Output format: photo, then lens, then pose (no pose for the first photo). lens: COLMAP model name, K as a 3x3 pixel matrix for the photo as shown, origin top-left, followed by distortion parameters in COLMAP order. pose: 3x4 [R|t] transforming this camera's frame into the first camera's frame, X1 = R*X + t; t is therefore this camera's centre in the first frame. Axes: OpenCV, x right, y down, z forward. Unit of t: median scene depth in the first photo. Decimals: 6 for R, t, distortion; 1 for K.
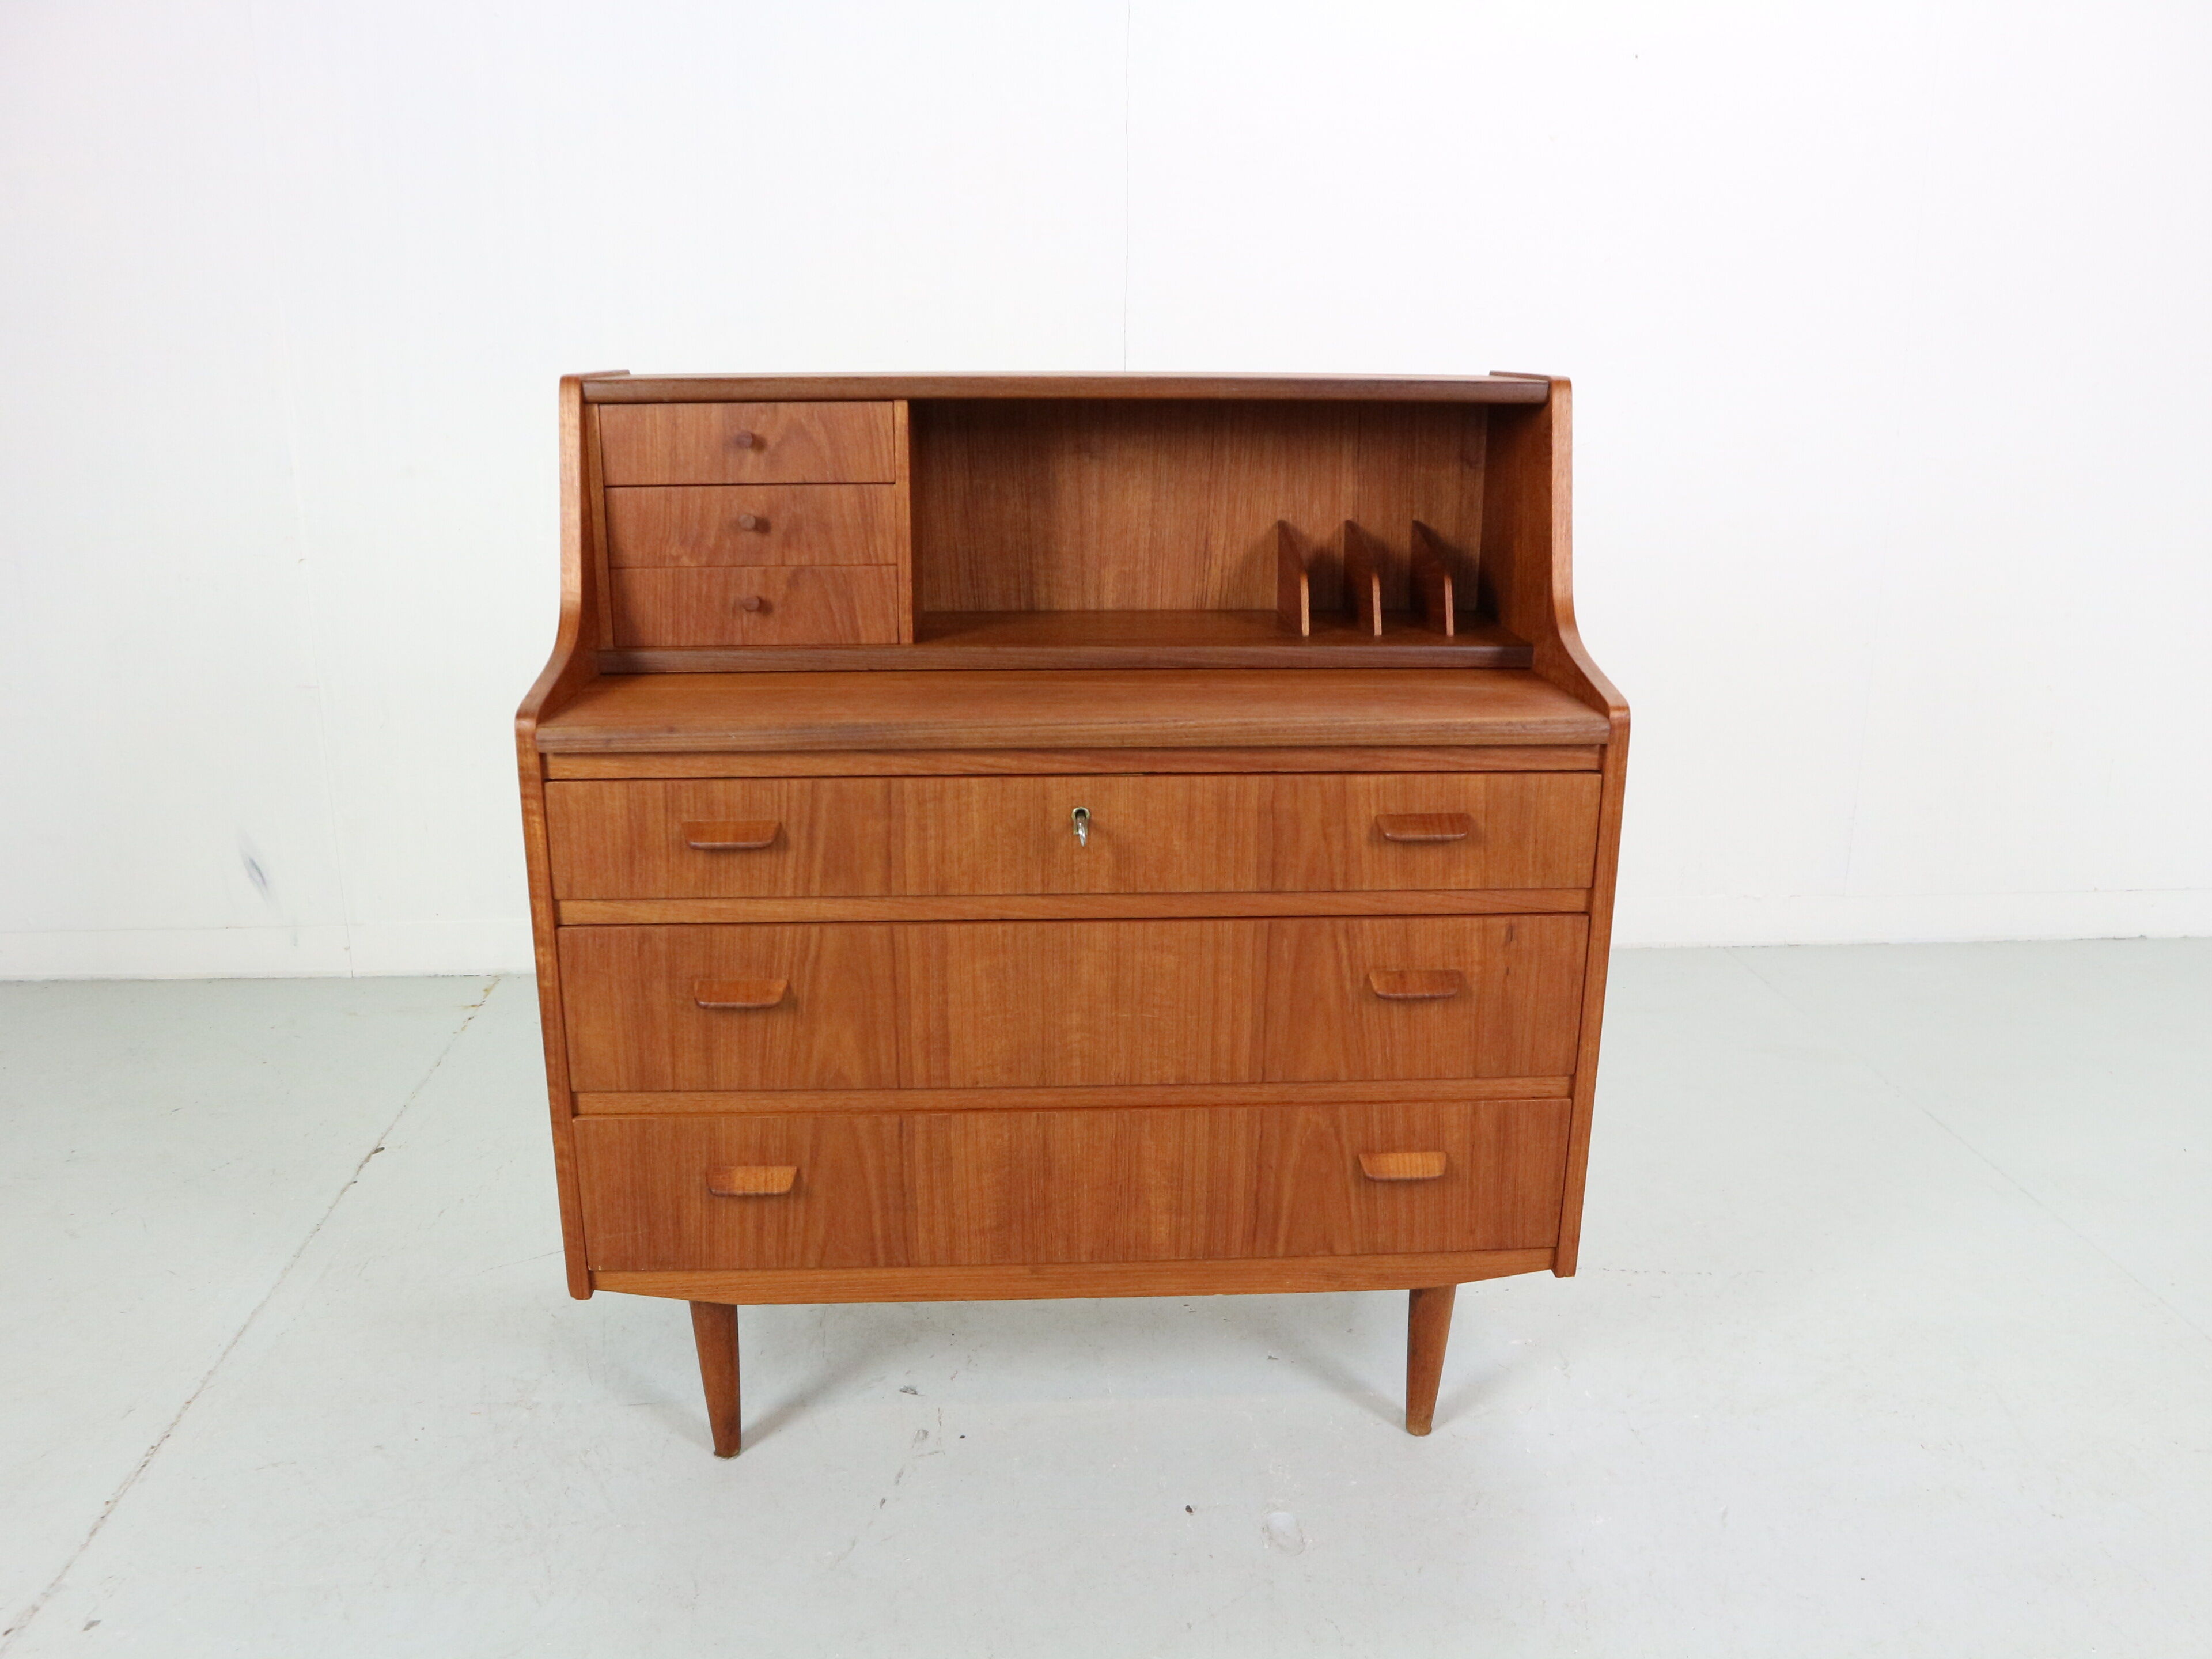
lens RADIAL K [[1725.3, 0, 1102.6], [0, 1725.3, 834.5], [0, 0, 1]] dist [-0.136223, 0.098392]
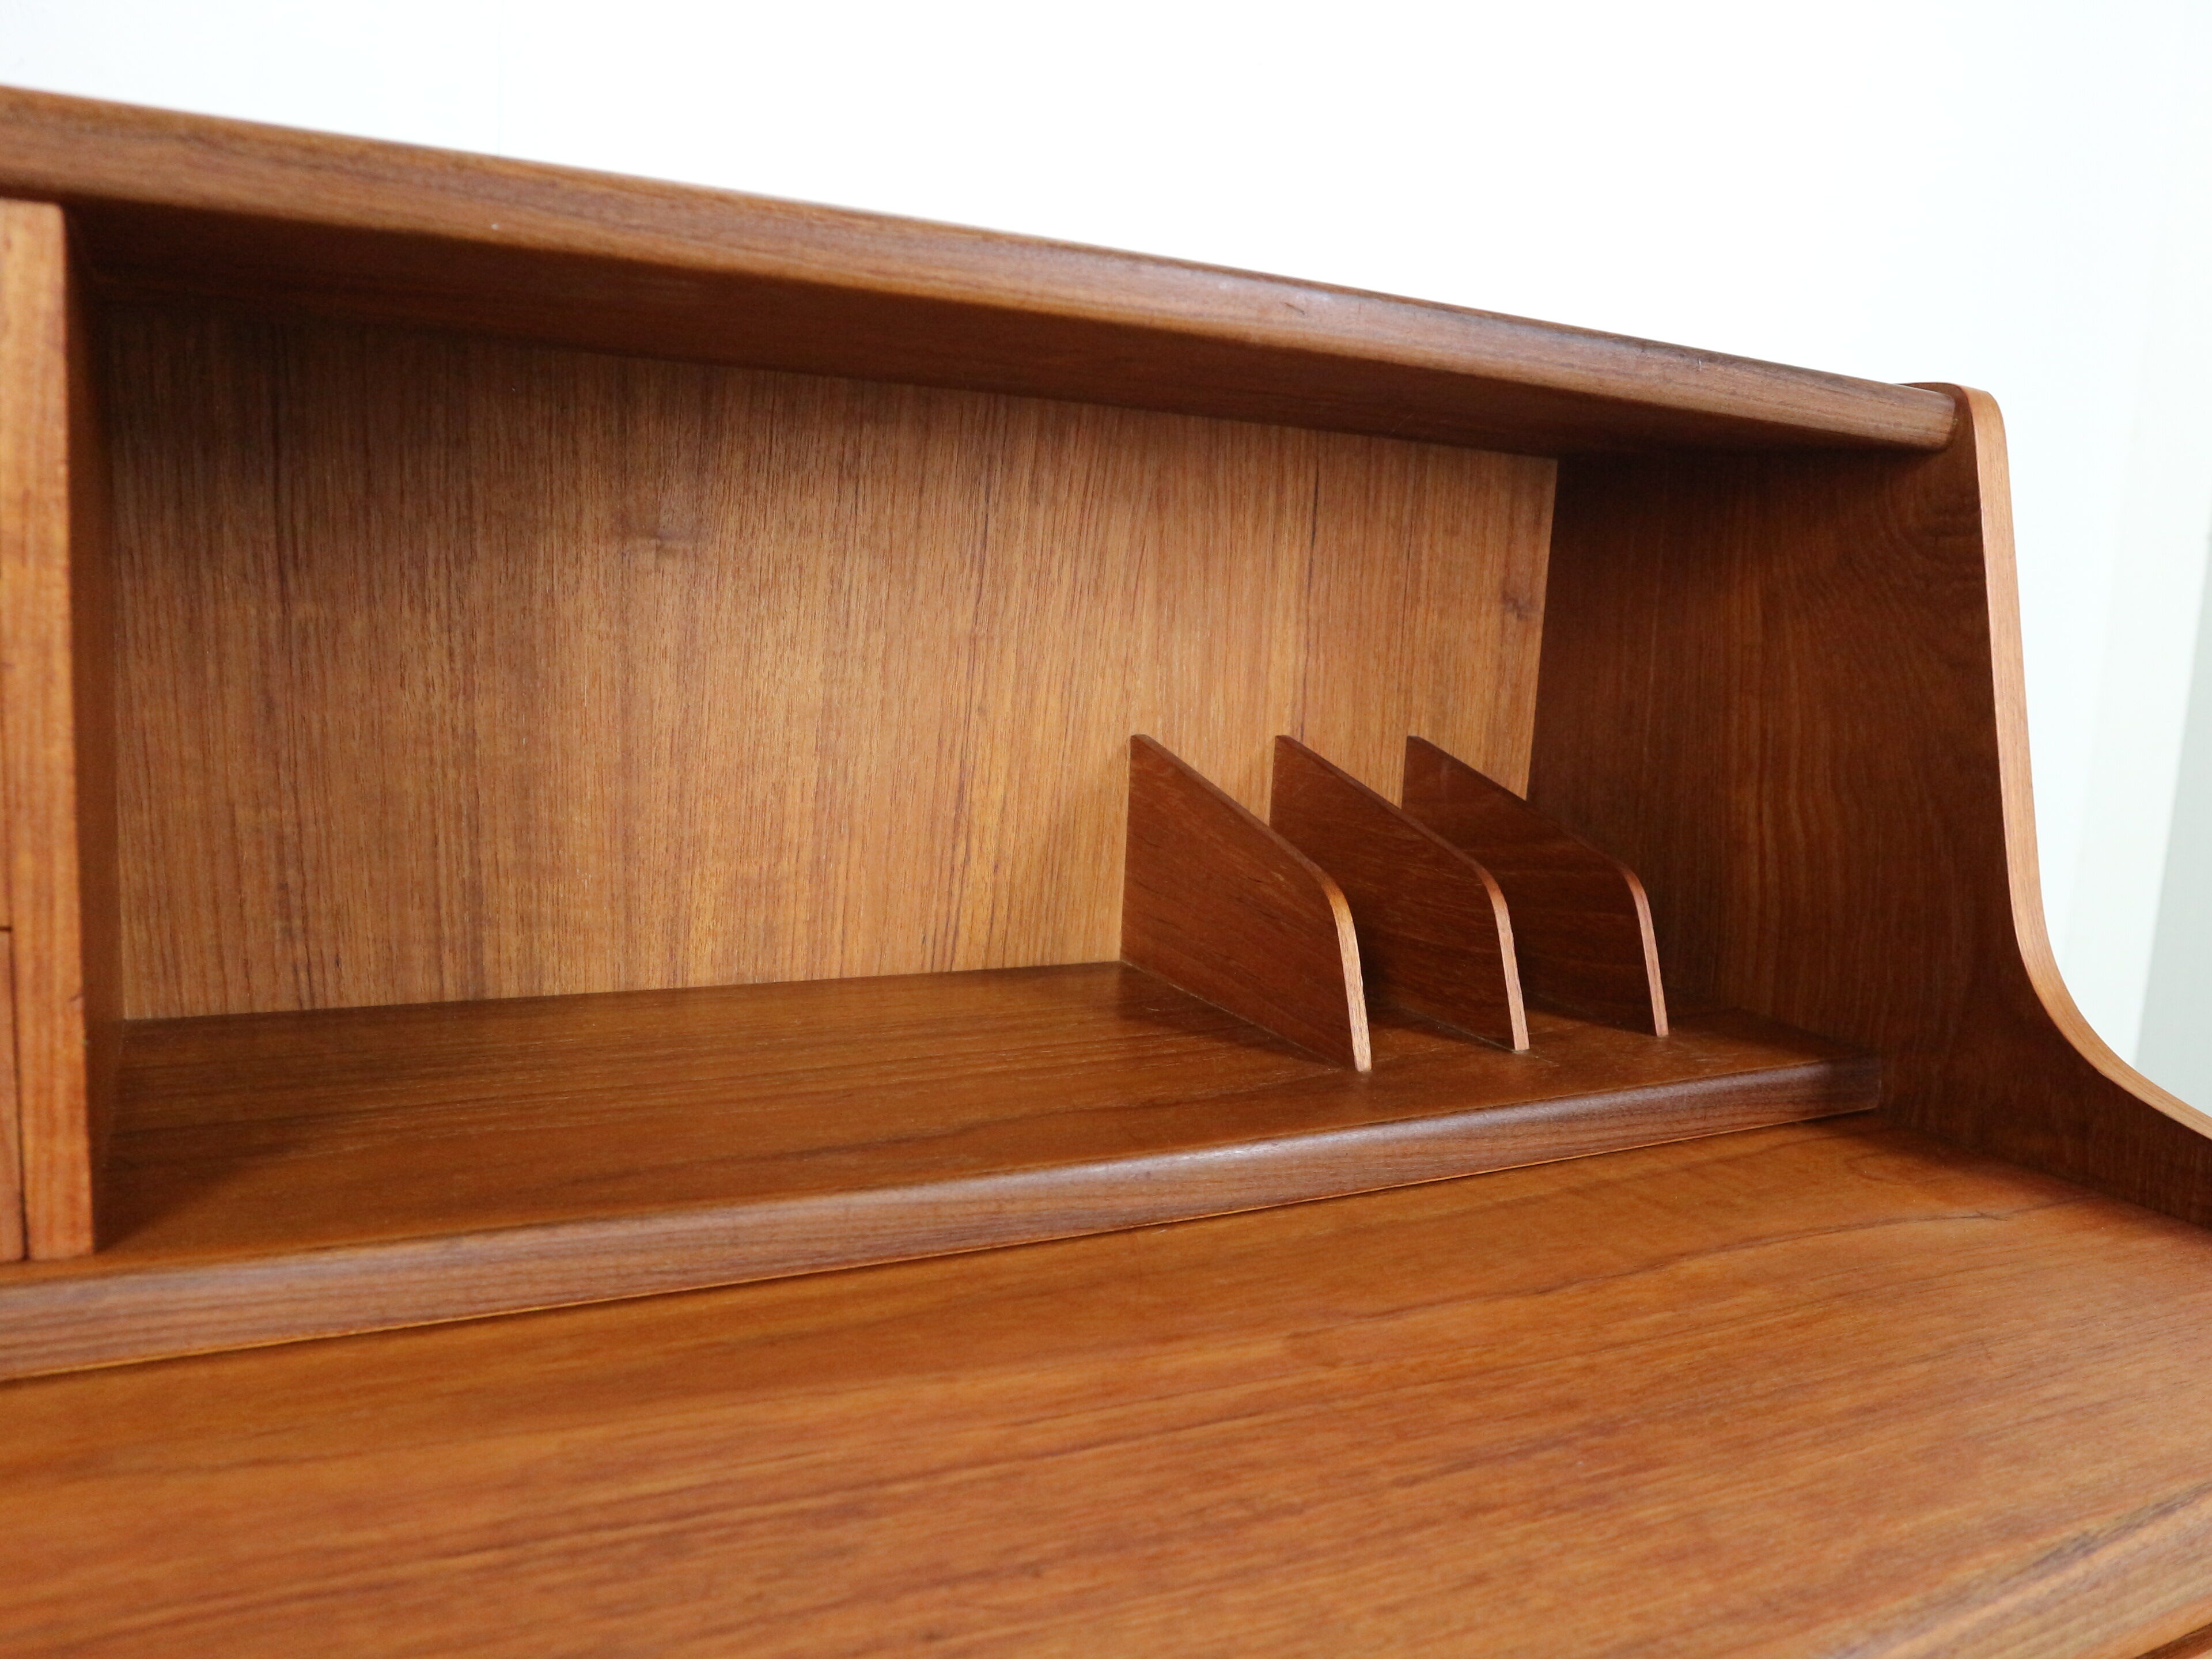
lens RADIAL K [[1725.3, 0, 1096.3], [0, 1725.3, 824.9], [0, 0, 1]] dist [-0.136223, 0.098392]
pose [[0.902857, -0.013751, 0.429720, -0.087190], [0.065325, 0.992271, -0.105499, -0.143802], [-0.424949, 0.123322, 0.896778, 0.768600]]
